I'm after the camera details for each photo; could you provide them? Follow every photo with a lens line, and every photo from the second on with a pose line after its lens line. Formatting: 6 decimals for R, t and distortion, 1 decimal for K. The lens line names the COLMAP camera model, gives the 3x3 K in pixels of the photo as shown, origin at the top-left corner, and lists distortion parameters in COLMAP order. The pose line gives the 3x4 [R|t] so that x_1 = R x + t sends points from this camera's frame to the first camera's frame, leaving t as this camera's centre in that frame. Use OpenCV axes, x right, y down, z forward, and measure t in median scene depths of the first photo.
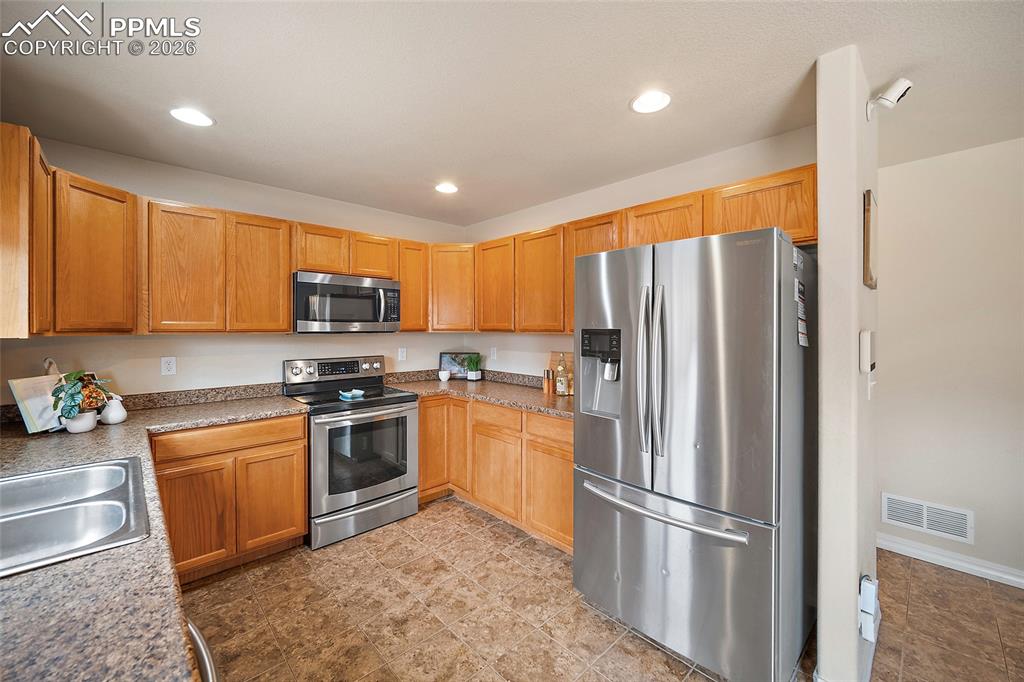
lens RADIAL K [[405.0, 0, 515.1], [0, 405.0, 330.1], [0, 0, 1]] dist [-0.006559, 0.001350]
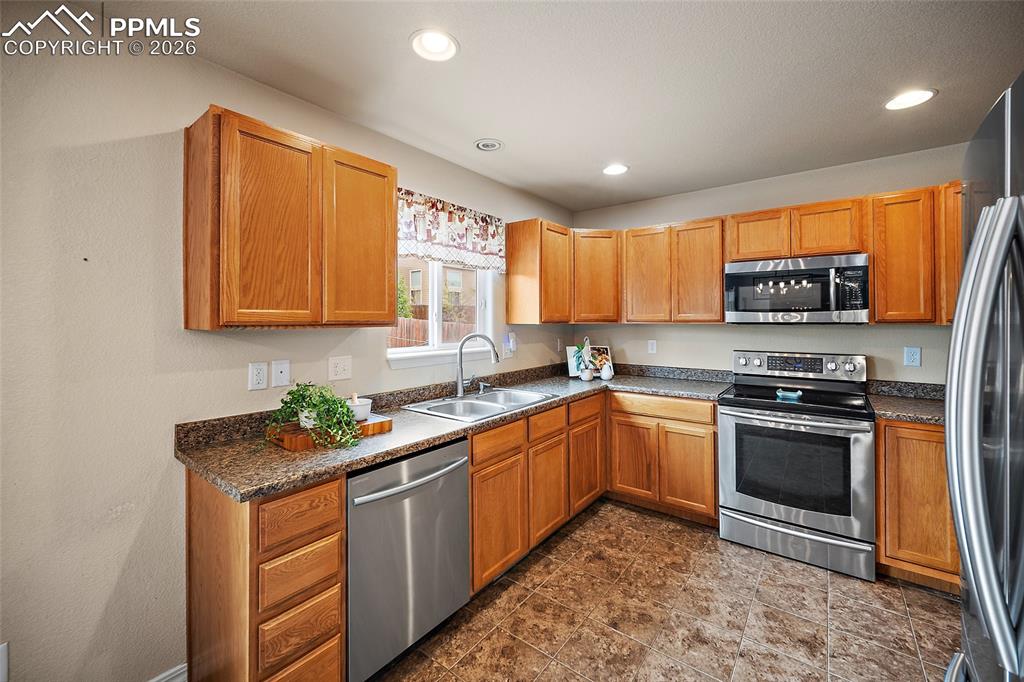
lens RADIAL K [[405.0, 0, 513.6], [0, 405.0, 317.9], [0, 0, 1]] dist [-0.006559, 0.001350]
pose [[0.155283, -0.004756, -0.987859, 0.425936], [-0.002450, 0.999983, -0.005200, -0.000312], [0.987867, 0.003227, 0.155269, 0.331894]]
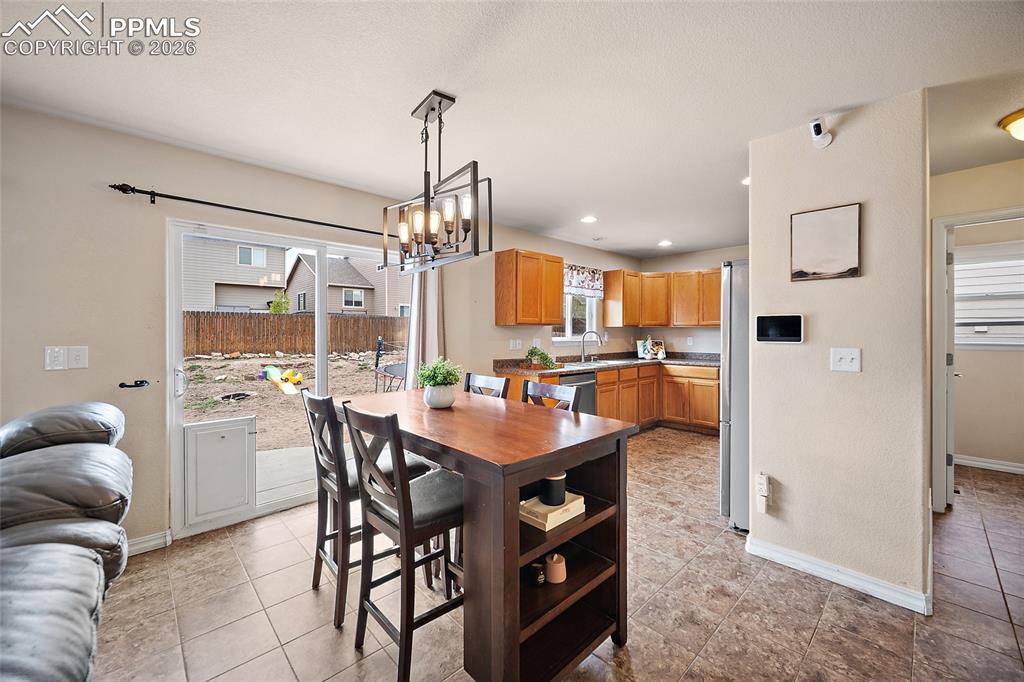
lens RADIAL K [[405.0, 0, 512.8], [0, 405.0, 330.2], [0, 0, 1]] dist [-0.006559, 0.001350]
pose [[0.000383, -0.000386, -1.000000, 1.440946], [-0.006480, 0.999979, -0.000388, 0.034676], [0.999979, 0.006480, 0.000381, 0.002434]]
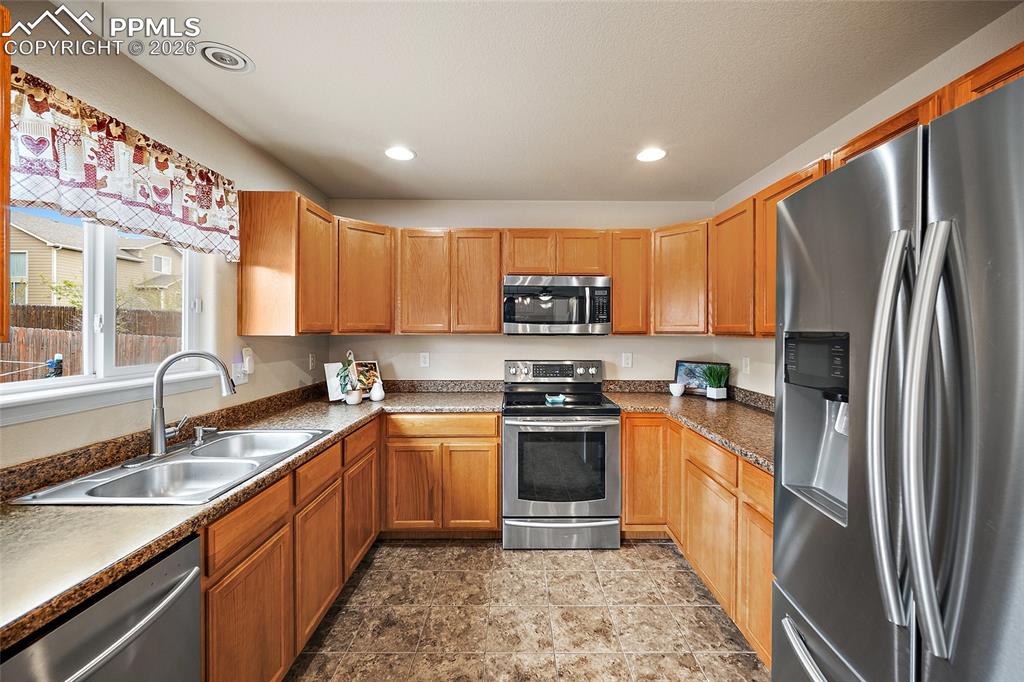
lens RADIAL K [[405.0, 0, 516.2], [0, 405.0, 330.1], [0, 0, 1]] dist [-0.006559, 0.001350]
pose [[0.727641, 0.002574, -0.685954, 0.218175], [-0.006748, 0.999971, -0.003405, -0.000871], [0.685925, 0.007107, 0.727637, 0.283016]]
